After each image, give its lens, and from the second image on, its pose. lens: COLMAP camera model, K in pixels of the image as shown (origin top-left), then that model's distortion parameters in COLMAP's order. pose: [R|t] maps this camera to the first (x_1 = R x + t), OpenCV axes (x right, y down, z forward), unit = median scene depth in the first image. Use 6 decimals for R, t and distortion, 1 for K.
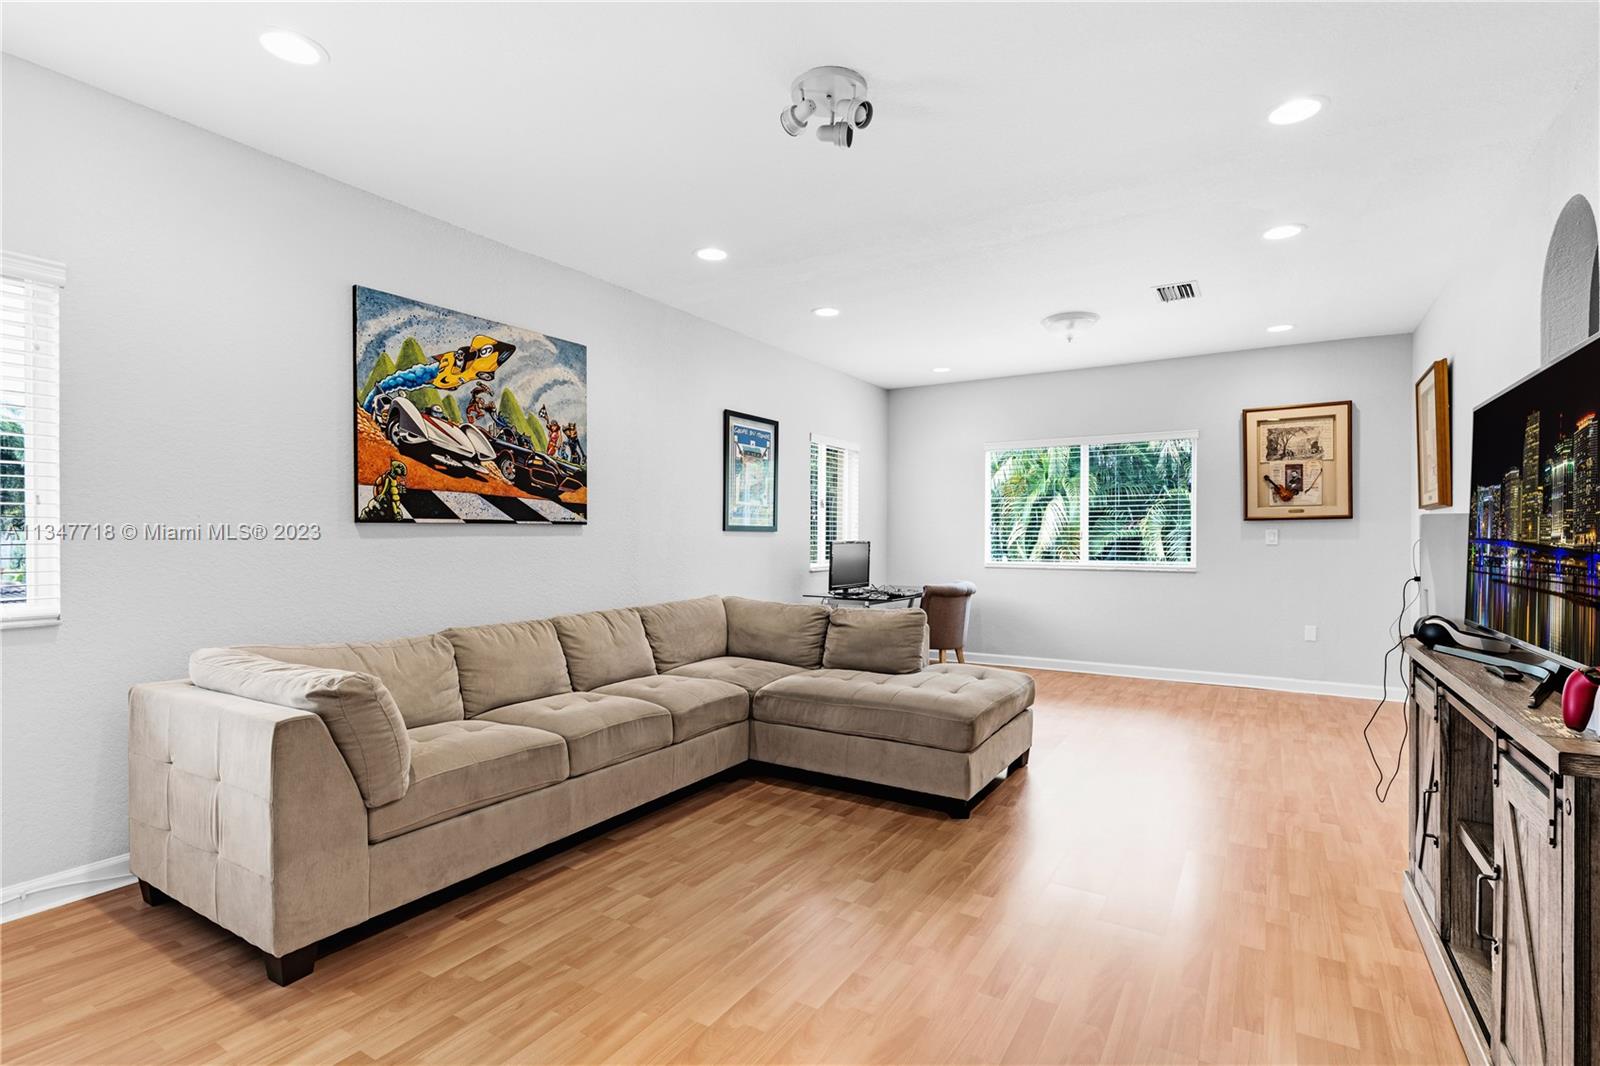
lens RADIAL K [[761.0, 0, 805.9], [0, 761.0, 542.7], [0, 0, 1]] dist [0.000645, 0.000814]
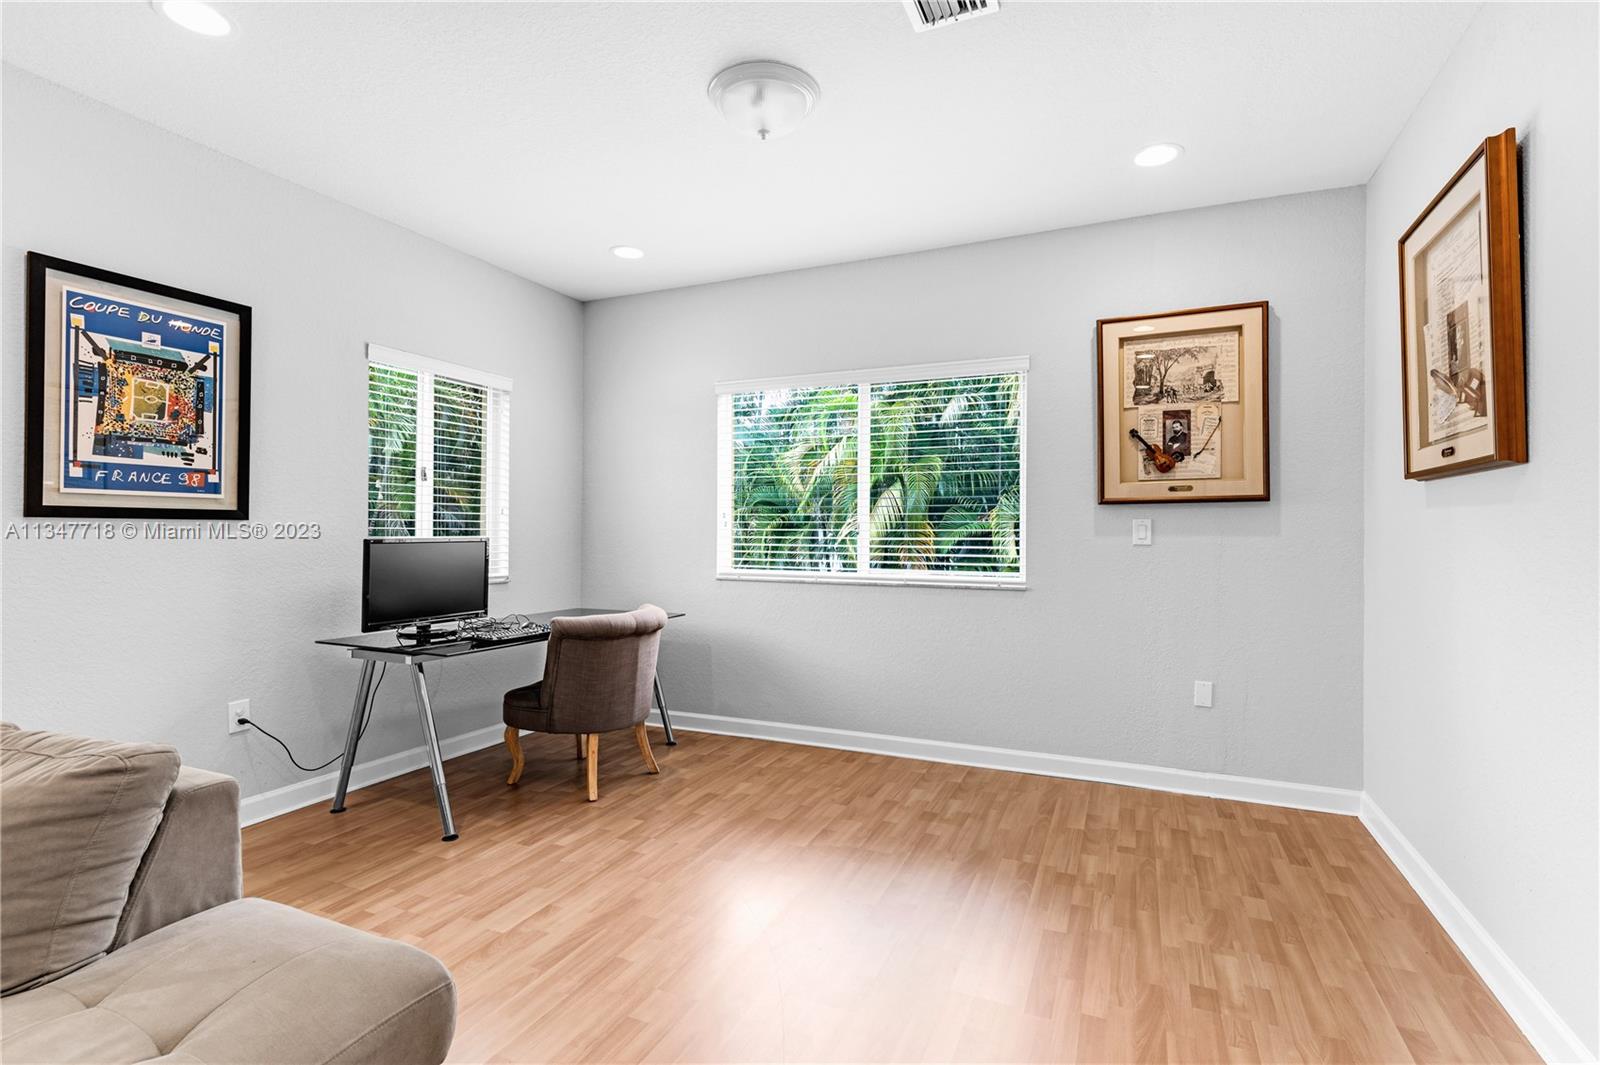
lens RADIAL K [[761.0, 0, 807.6], [0, 761.0, 534.9], [0, 0, 1]] dist [0.000645, 0.000814]
pose [[0.990946, 0.000769, 0.134260, 0.273834], [0.000011, 0.999983, -0.005806, -0.001866], [-0.134262, 0.005755, 0.990929, 0.447289]]
